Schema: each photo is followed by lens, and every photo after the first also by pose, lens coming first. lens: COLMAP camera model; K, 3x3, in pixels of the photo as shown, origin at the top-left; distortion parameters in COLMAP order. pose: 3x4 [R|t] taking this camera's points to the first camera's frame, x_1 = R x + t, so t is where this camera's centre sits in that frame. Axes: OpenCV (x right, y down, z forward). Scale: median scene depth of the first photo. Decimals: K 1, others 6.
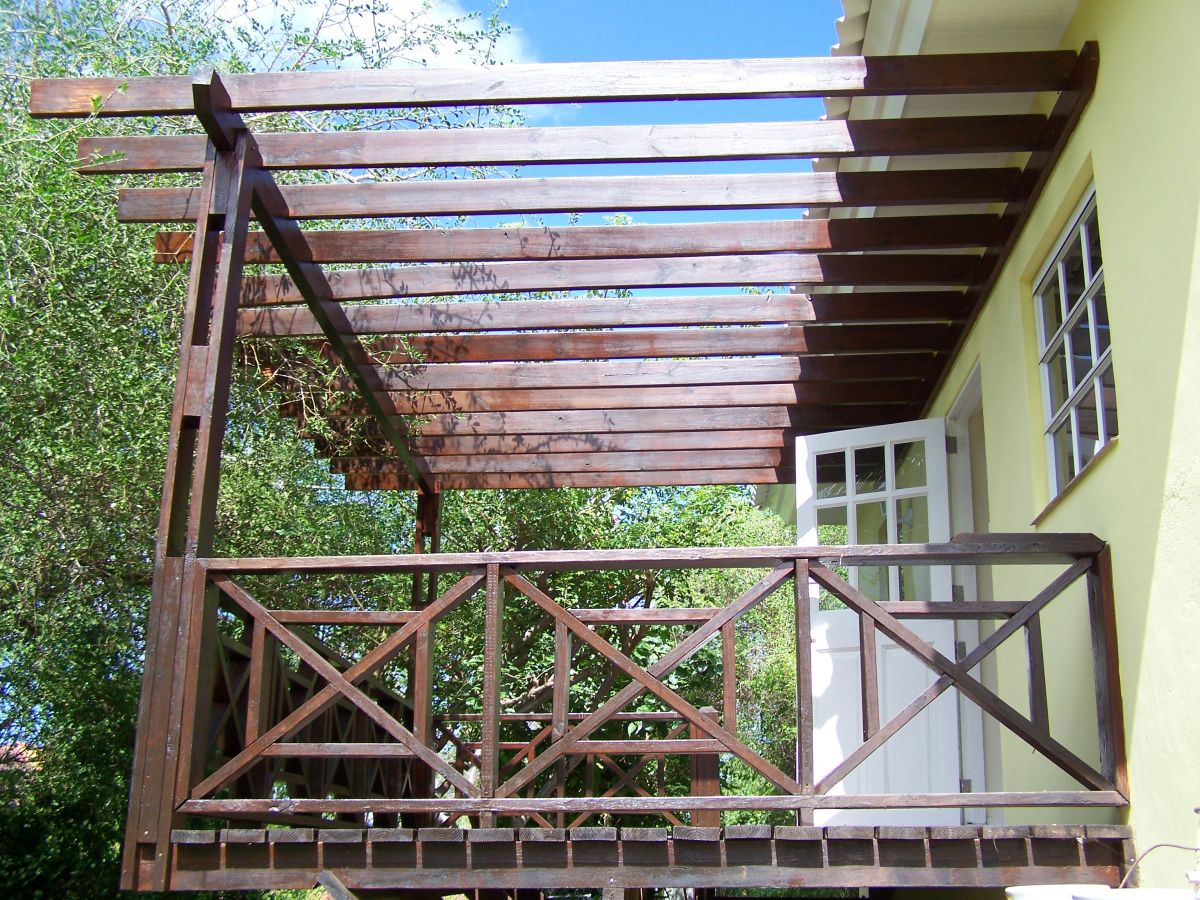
lens RADIAL K [[1387.4, 0, 593.5], [0, 1387.4, 465.8], [0, 0, 1]] dist [-0.190211, 0.399560]
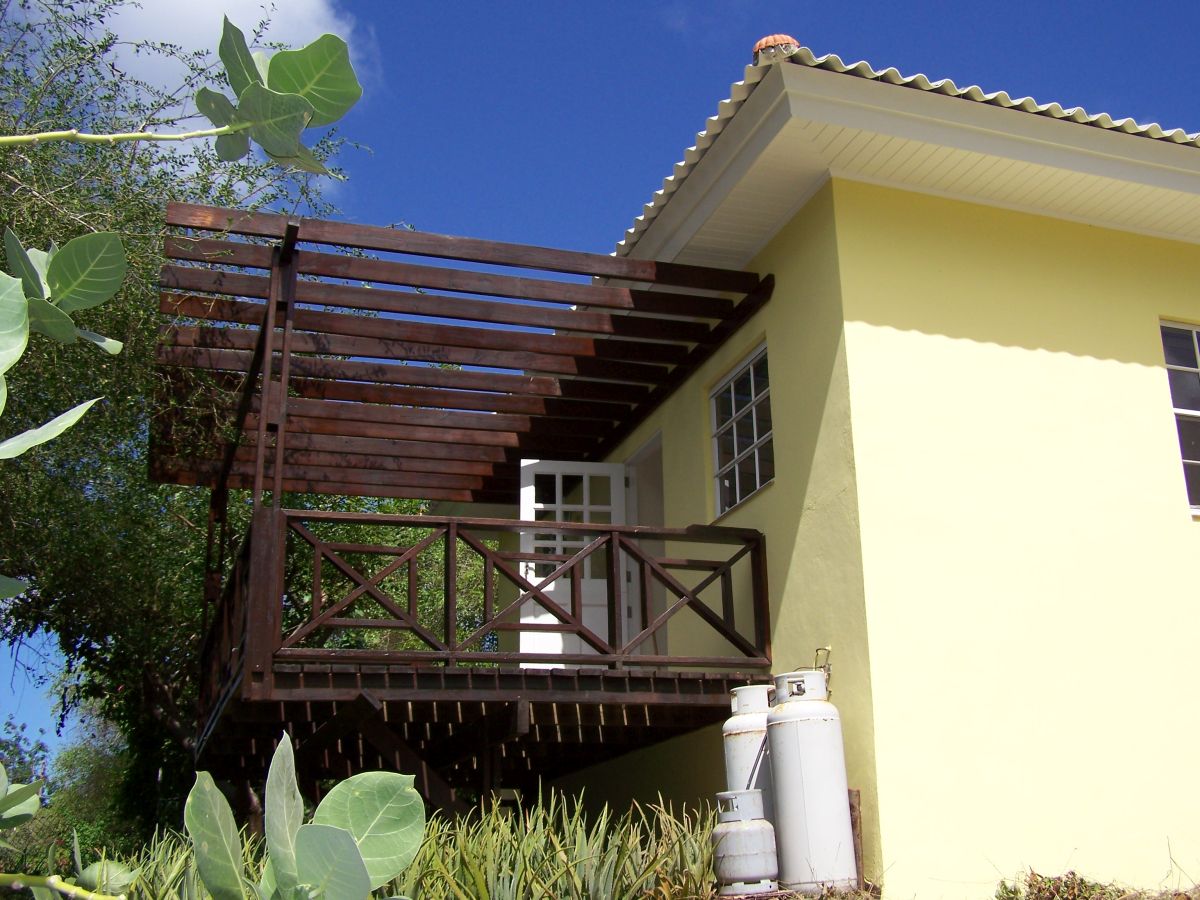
lens RADIAL K [[1387.4, 0, 593.5], [0, 1387.4, 465.8], [0, 0, 1]] dist [-0.190211, 0.399560]
pose [[0.925236, 0.083661, 0.370052, -0.573492], [-0.072221, 0.996387, -0.044688, 0.064017], [-0.372454, 0.014621, 0.927936, -0.725136]]
